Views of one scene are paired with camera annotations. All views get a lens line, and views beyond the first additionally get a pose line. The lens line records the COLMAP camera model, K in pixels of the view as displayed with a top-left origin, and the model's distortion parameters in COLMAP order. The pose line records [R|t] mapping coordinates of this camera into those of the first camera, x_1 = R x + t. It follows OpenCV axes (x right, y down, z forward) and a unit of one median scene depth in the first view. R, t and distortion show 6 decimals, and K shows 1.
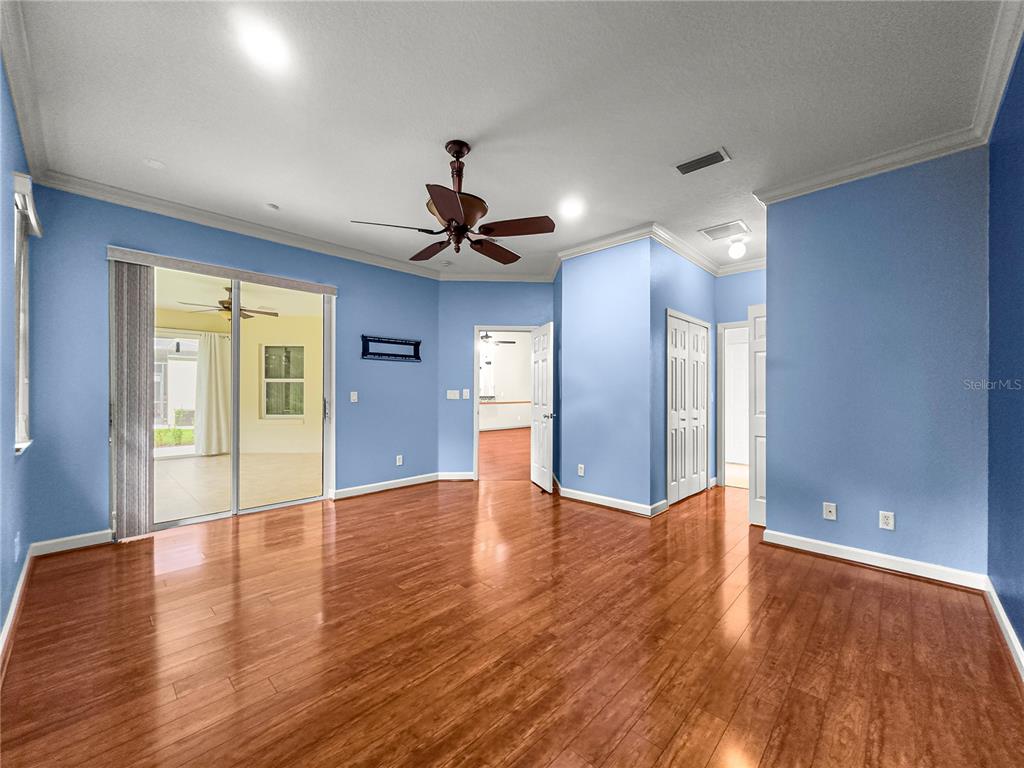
lens RADIAL K [[417.7, 0, 512.0], [0, 417.7, 384.0], [0, 0, 1]] dist [-0.002275, 0.000059]
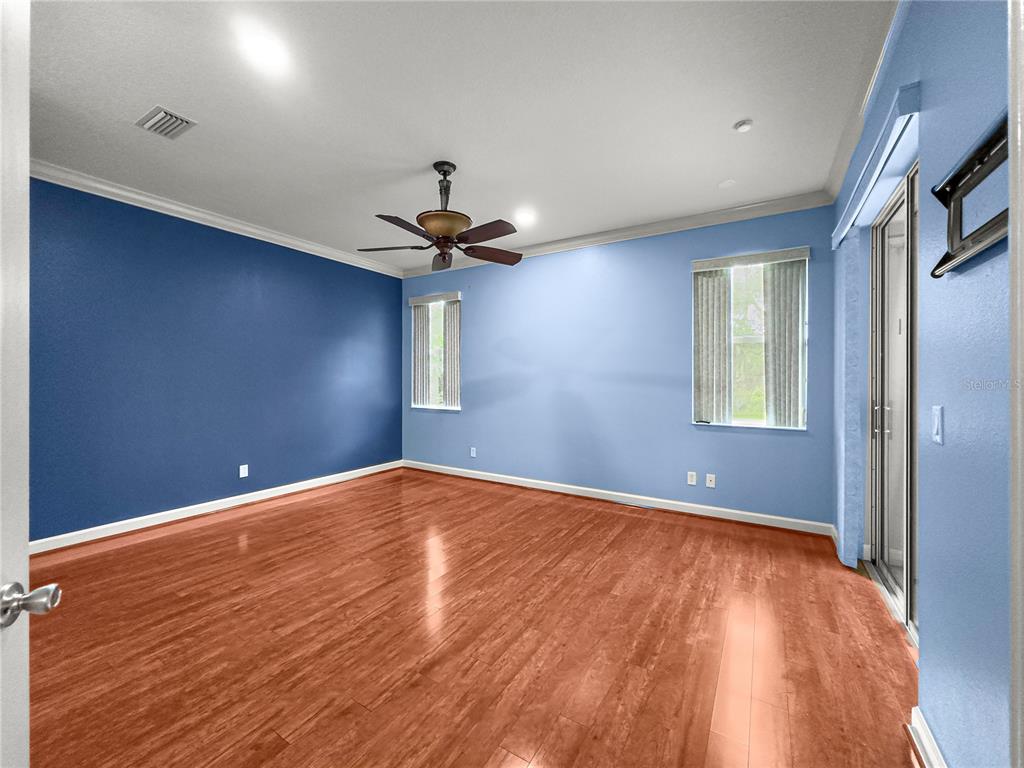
lens RADIAL K [[417.7, 0, 512.0], [0, 417.7, 384.0], [0, 0, 1]] dist [-0.002275, 0.000059]
pose [[-0.978622, -0.003324, -0.205640, -0.080771], [-0.002104, 0.999979, -0.006153, 0.012767], [0.205656, -0.005589, -0.978608, 2.118819]]
